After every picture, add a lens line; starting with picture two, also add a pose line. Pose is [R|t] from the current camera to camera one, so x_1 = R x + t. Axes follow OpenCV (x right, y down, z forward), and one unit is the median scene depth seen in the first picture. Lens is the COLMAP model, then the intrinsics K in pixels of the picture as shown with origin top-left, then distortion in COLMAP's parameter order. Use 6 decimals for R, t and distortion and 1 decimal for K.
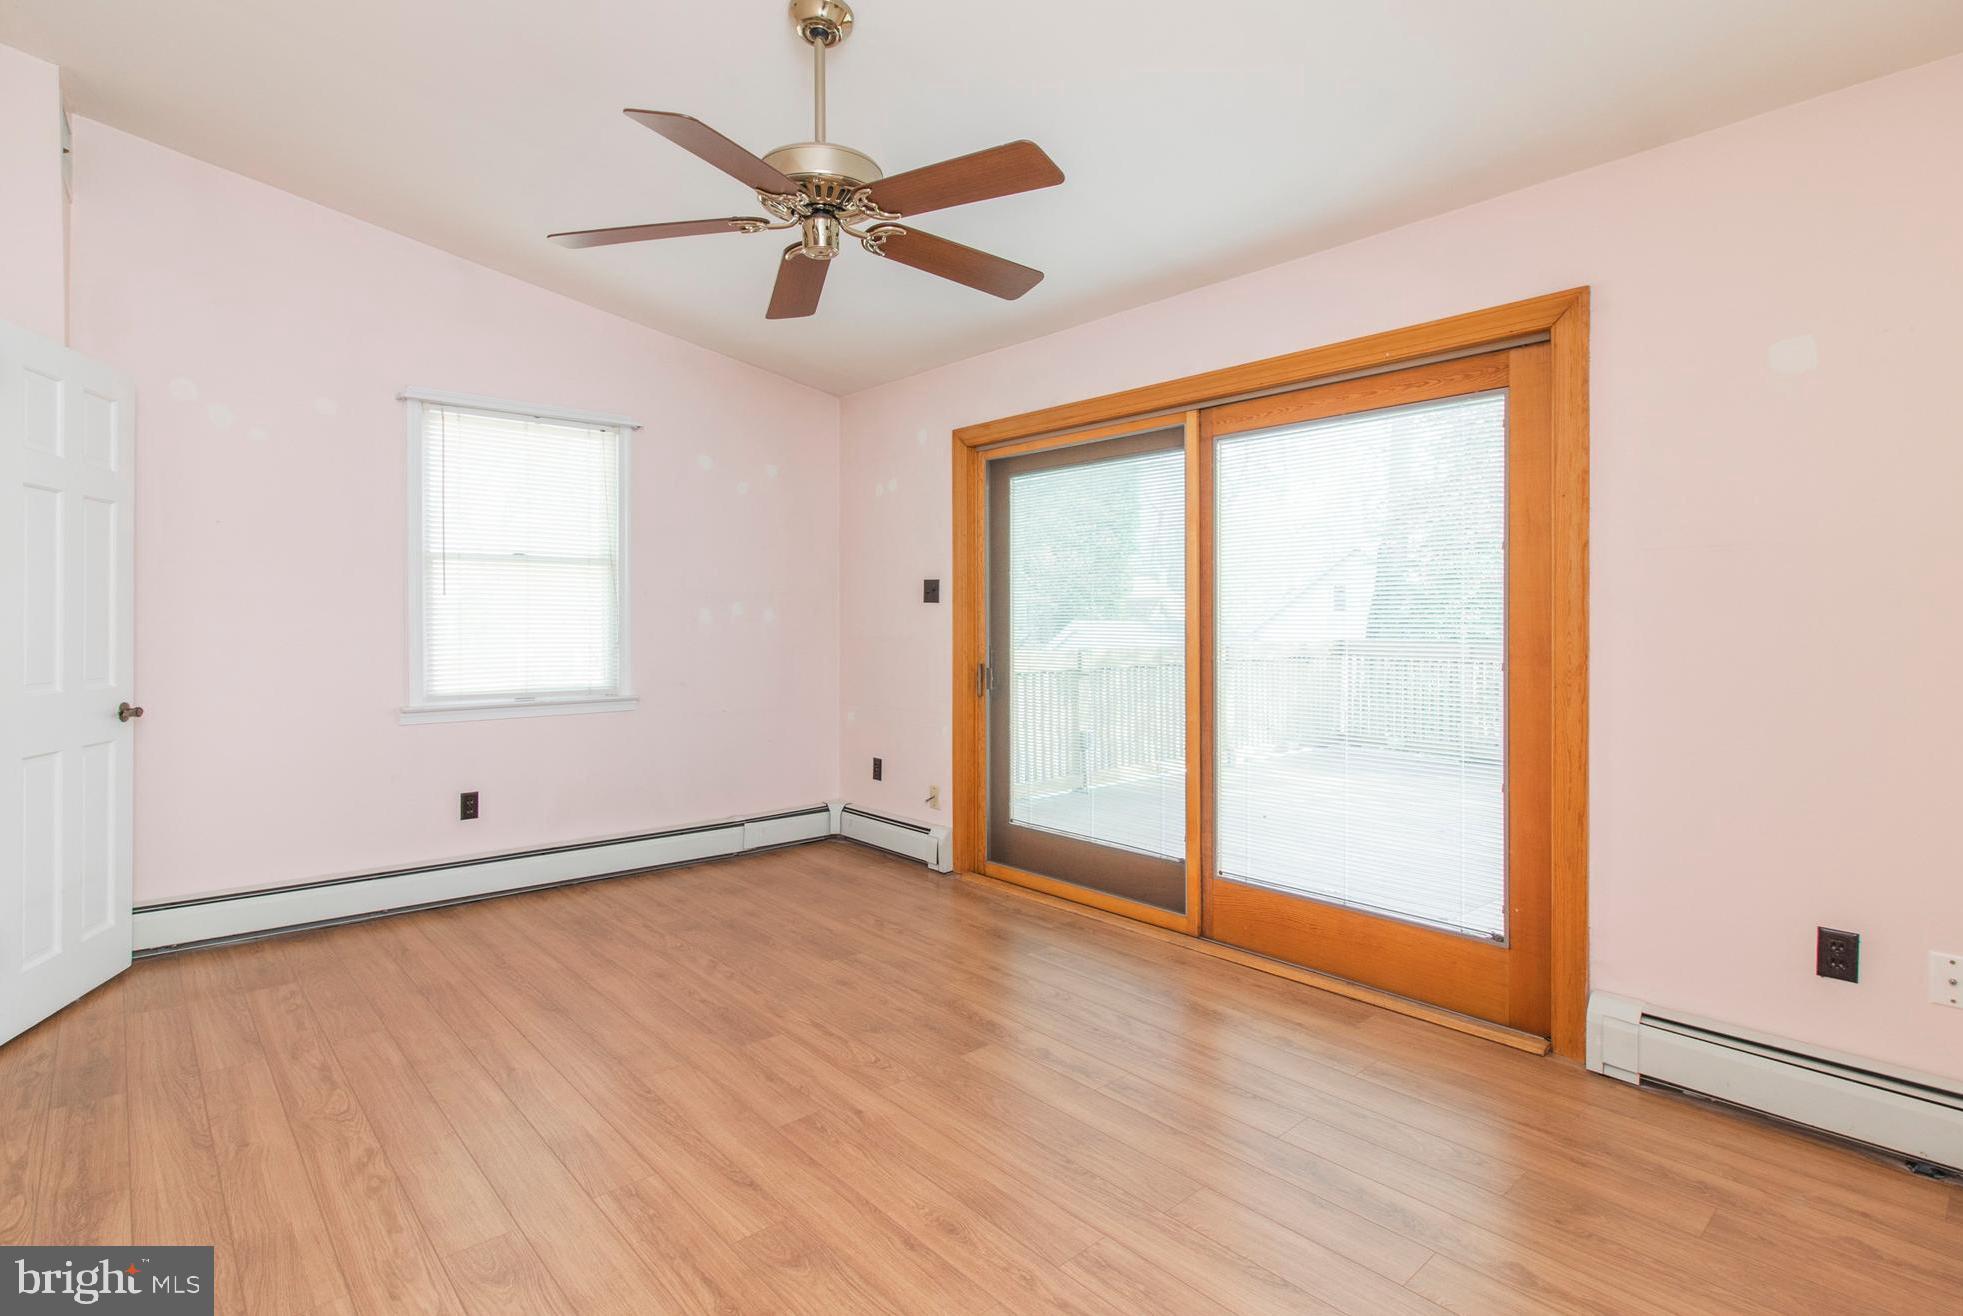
lens RADIAL K [[993.5, 0, 977.4], [0, 993.5, 643.8], [0, 0, 1]] dist [0.005260, 0.000439]
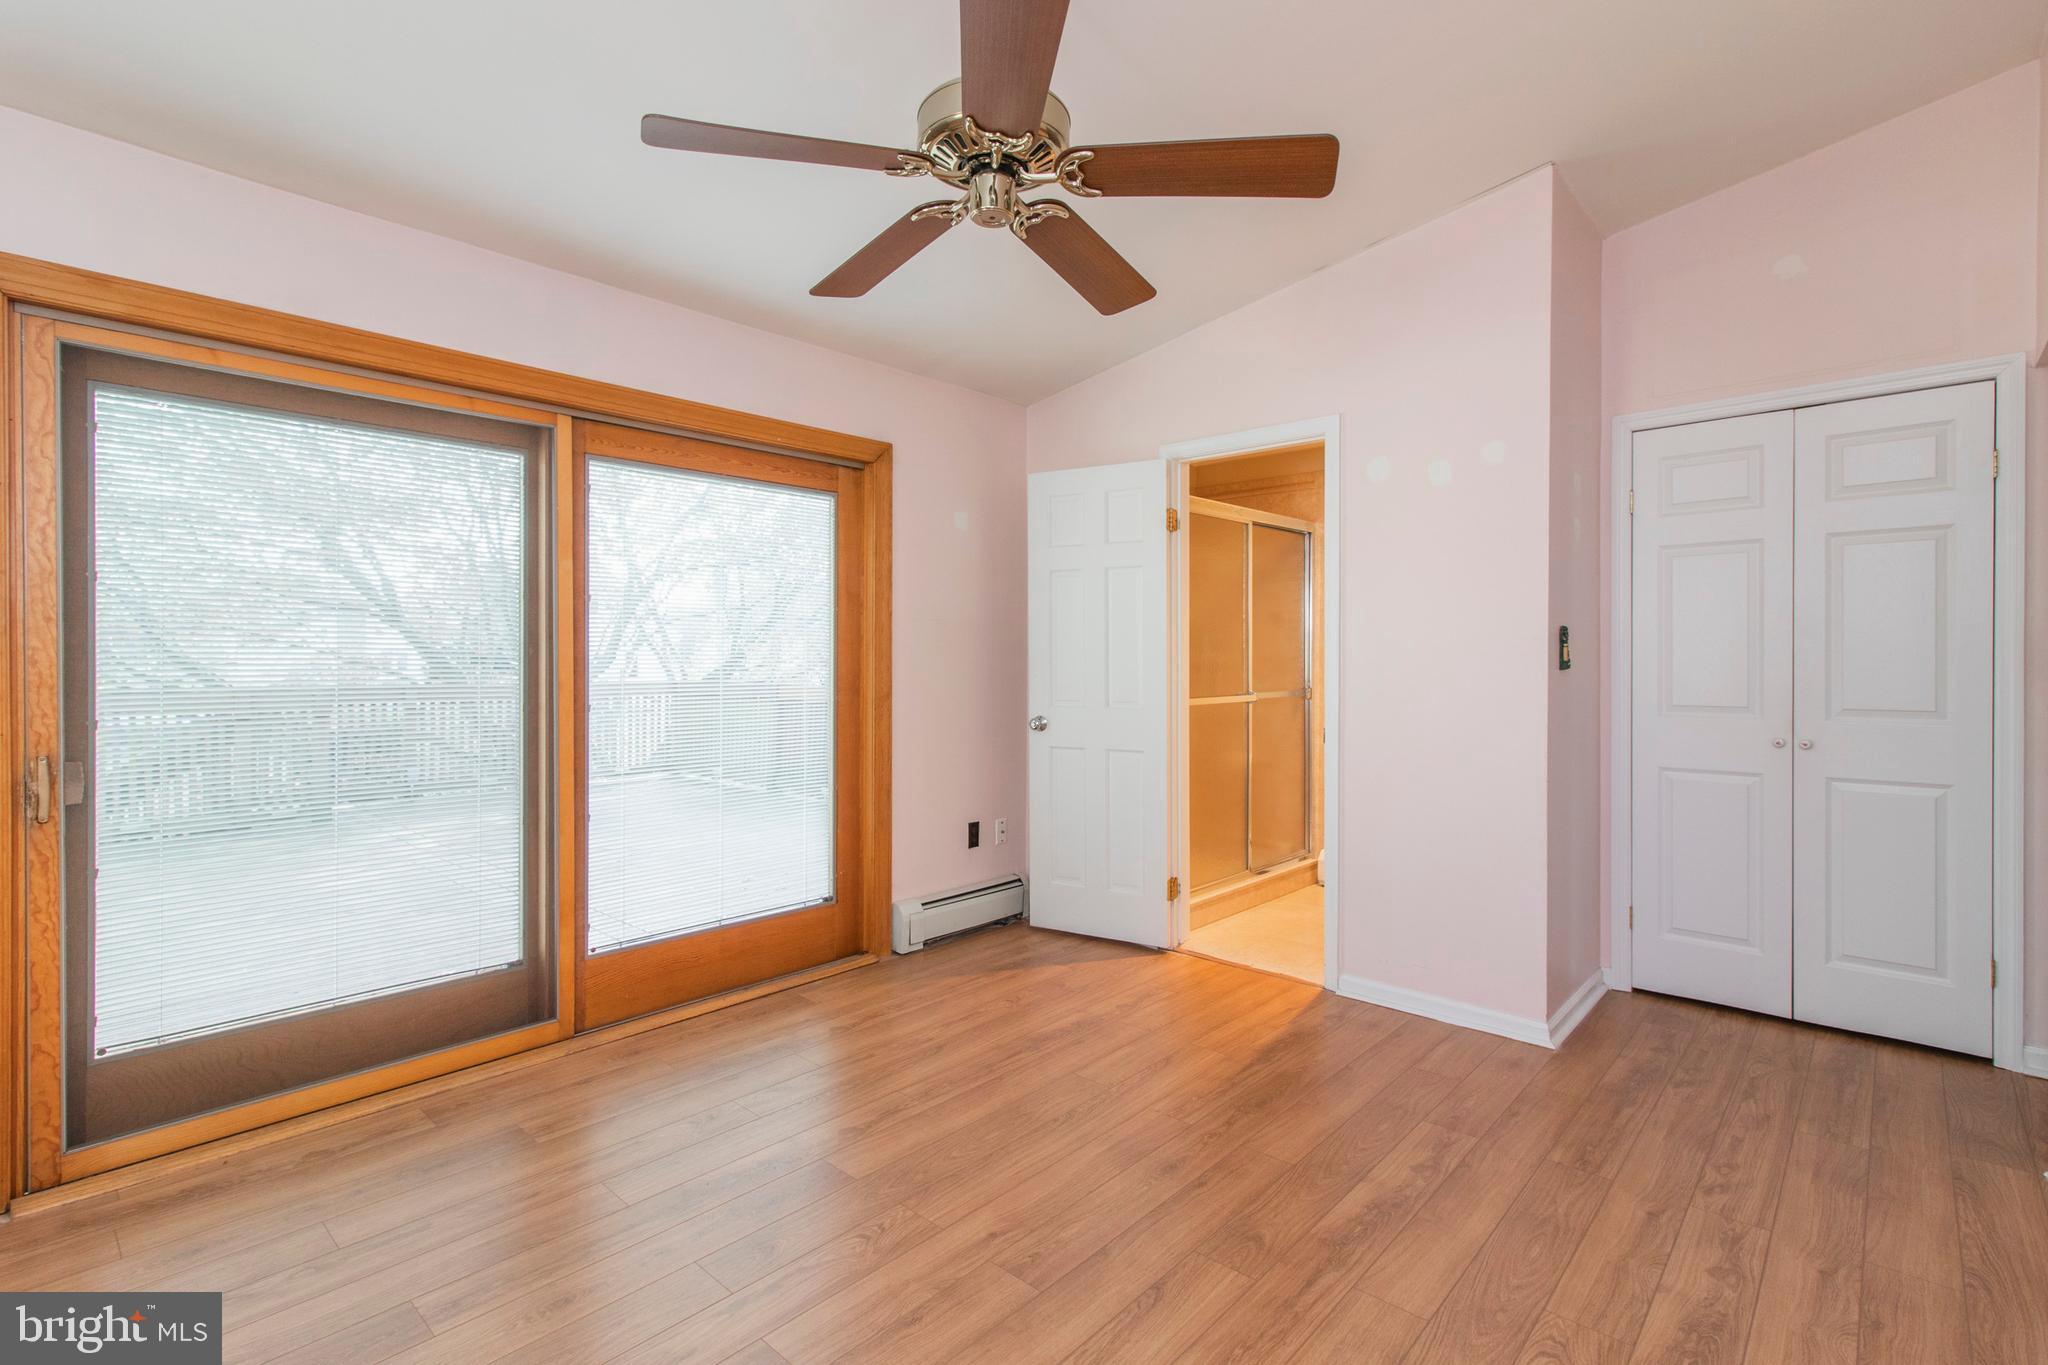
lens RADIAL K [[946.7, 0, 1017.5], [0, 946.7, 671.9], [0, 0, 1]] dist [0.011882, 0.001102]
pose [[-0.106568, -0.011189, 0.994242, -0.783914], [0.023616, 0.999626, 0.013781, -0.023169], [-0.994025, 0.024949, -0.106264, 0.883306]]
